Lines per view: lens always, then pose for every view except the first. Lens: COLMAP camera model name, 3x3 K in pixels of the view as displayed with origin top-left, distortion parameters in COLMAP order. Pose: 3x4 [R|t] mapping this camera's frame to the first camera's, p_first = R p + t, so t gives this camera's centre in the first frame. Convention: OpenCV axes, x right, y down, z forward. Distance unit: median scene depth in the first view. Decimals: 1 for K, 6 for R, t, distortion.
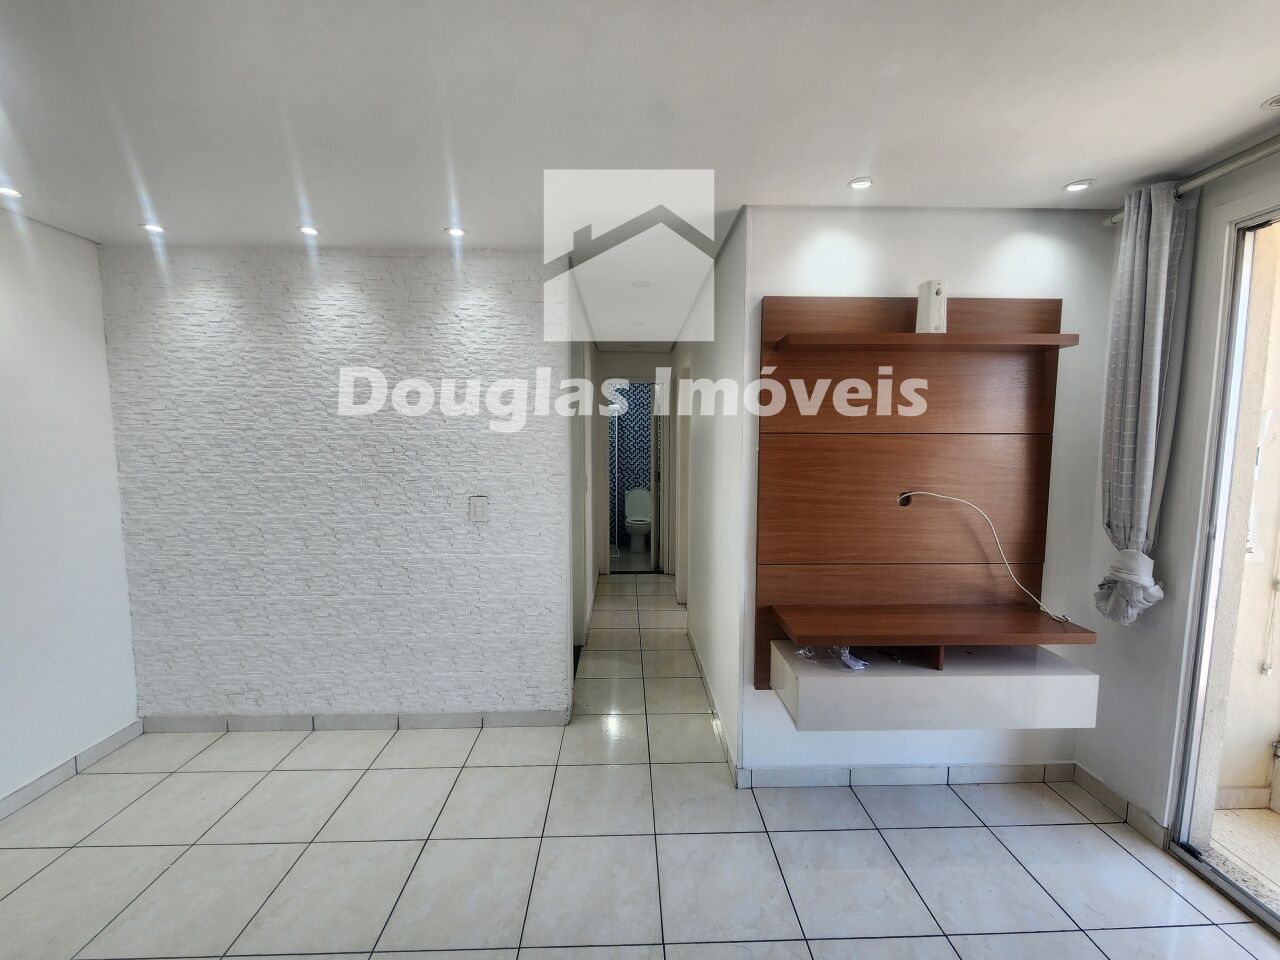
lens RADIAL K [[519.6, 0, 640.2], [0, 519.6, 483.6], [0, 0, 1]] dist [0.004776, -0.000426]
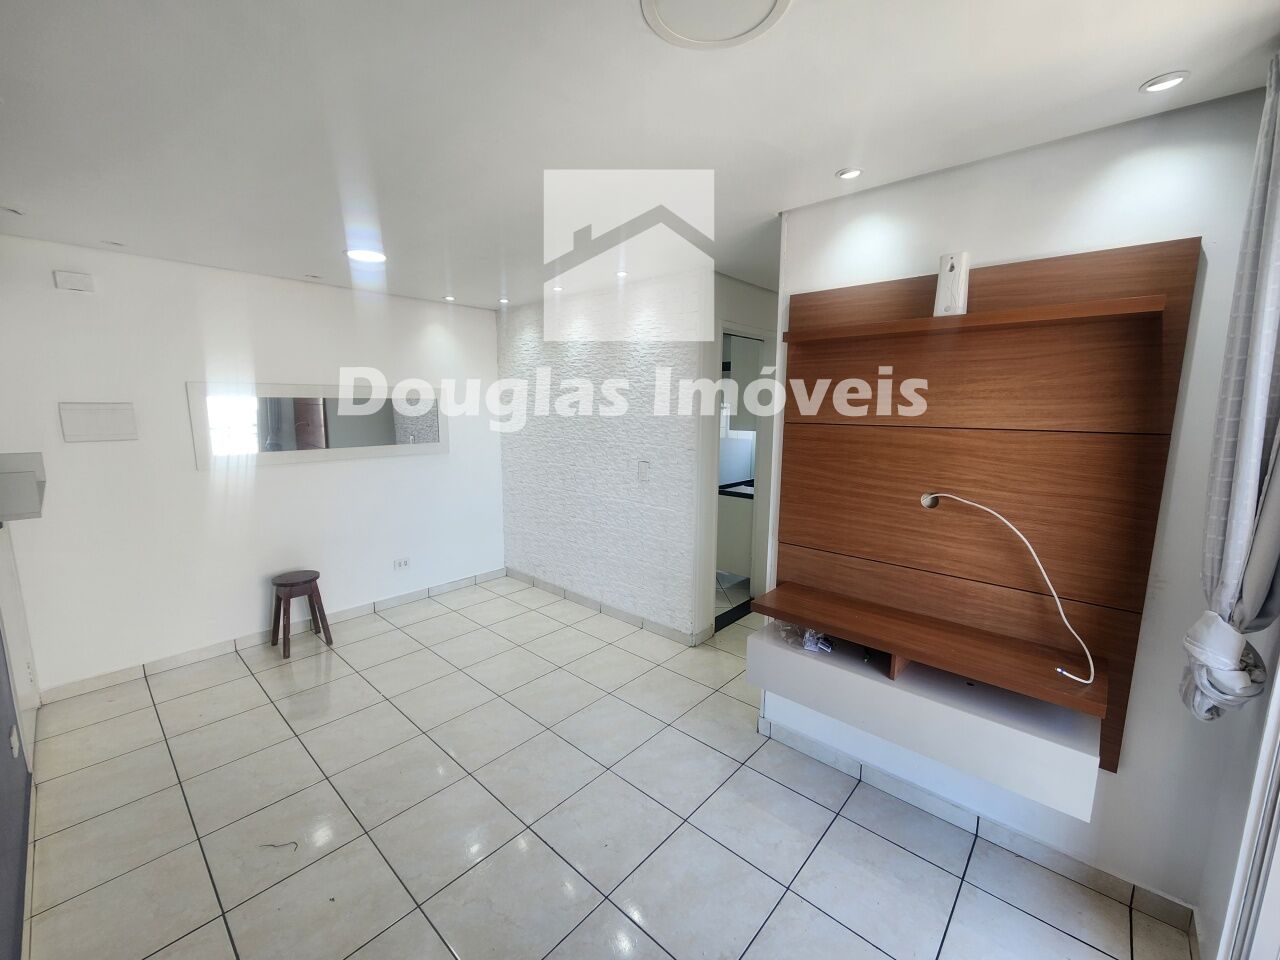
lens RADIAL K [[519.6, 0, 640.2], [0, 519.6, 483.6], [0, 0, 1]] dist [0.004776, -0.000426]
pose [[0.722694, 0.106918, -0.682849, 0.647586], [-0.065460, 0.994110, 0.086374, -0.037654], [0.688062, -0.017723, 0.725436, -0.001058]]
